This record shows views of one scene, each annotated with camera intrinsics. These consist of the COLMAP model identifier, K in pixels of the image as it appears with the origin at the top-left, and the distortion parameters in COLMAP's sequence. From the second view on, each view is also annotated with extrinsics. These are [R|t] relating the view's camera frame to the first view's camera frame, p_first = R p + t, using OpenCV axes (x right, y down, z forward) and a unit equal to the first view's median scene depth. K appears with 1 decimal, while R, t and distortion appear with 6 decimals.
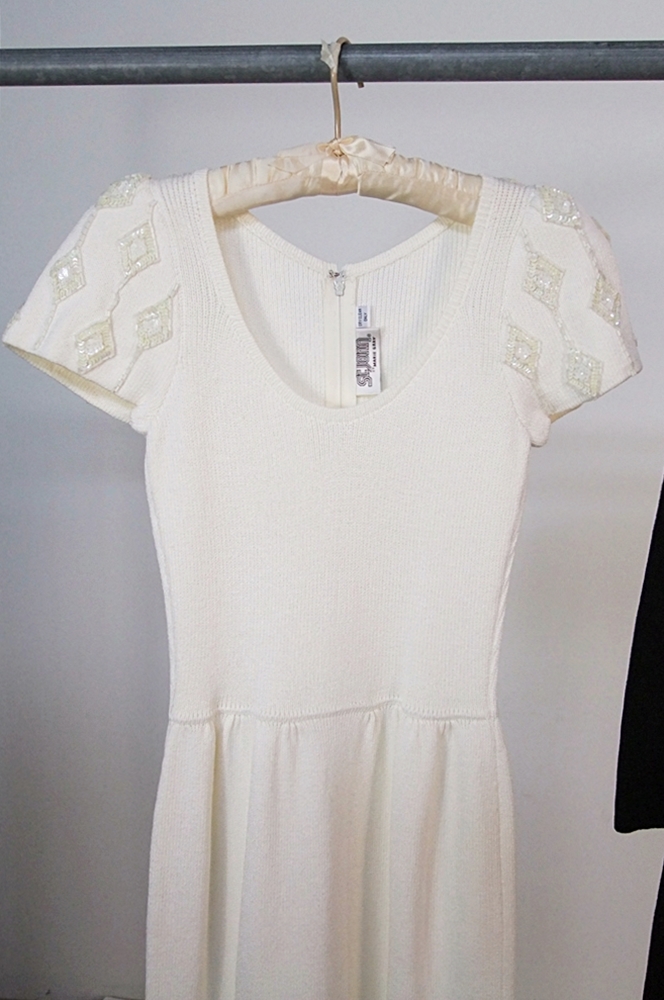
lens RADIAL K [[979.5, 0, 332.2], [0, 979.5, 502.0], [0, 0, 1]] dist [-0.003938, 0.000000]
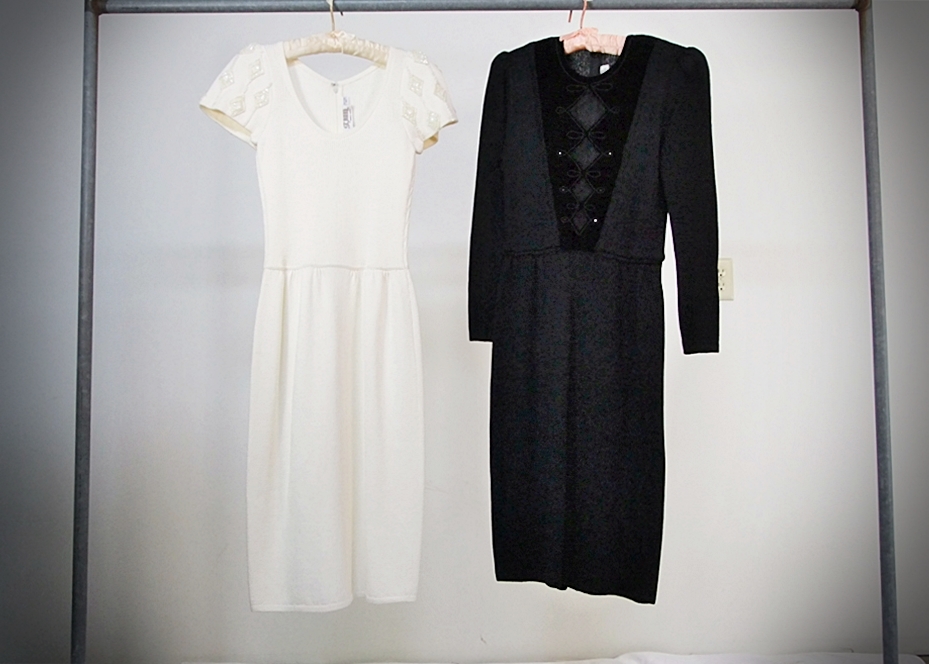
lens RADIAL K [[1058.3, 0, 471.2], [0, 1058.3, 330.0], [0, 0, 1]] dist [0.031812, 0.000000]
pose [[0.993407, -0.018650, 0.113111, 0.034712], [0.045521, 0.969730, -0.239898, 1.075128], [-0.105213, 0.243465, 0.964186, -1.544518]]
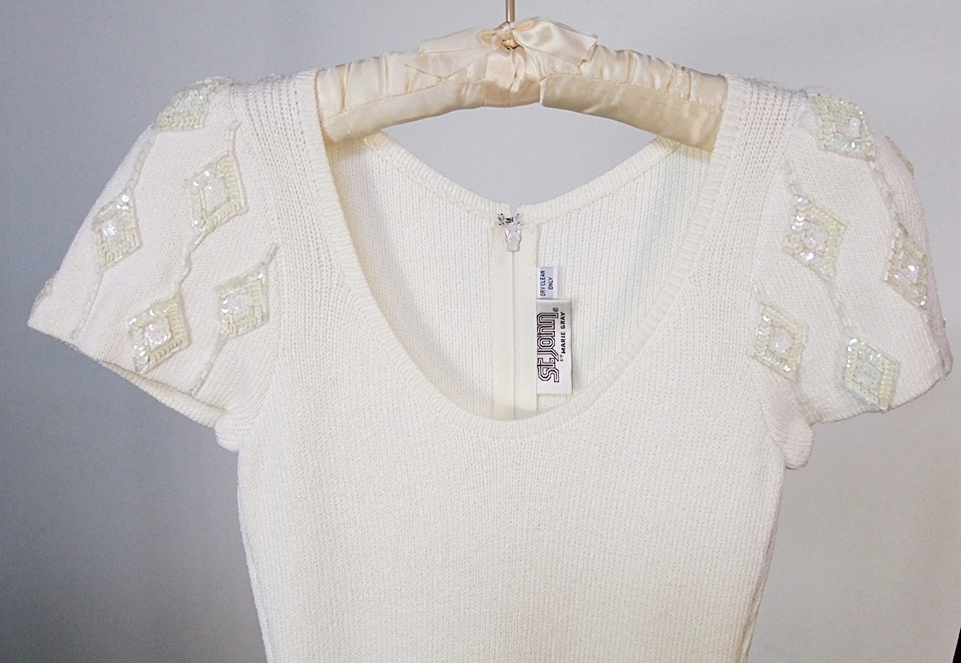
lens RADIAL K [[1064.3, 0, 485.4], [0, 1064.3, 468.2], [0, 0, 1]] dist [-0.025523, 0.000000]
pose [[0.999545, 0.005974, -0.029580, 0.011525], [-0.002822, 0.994420, 0.105452, -0.143182], [0.030045, -0.105321, 0.993984, 0.248423]]
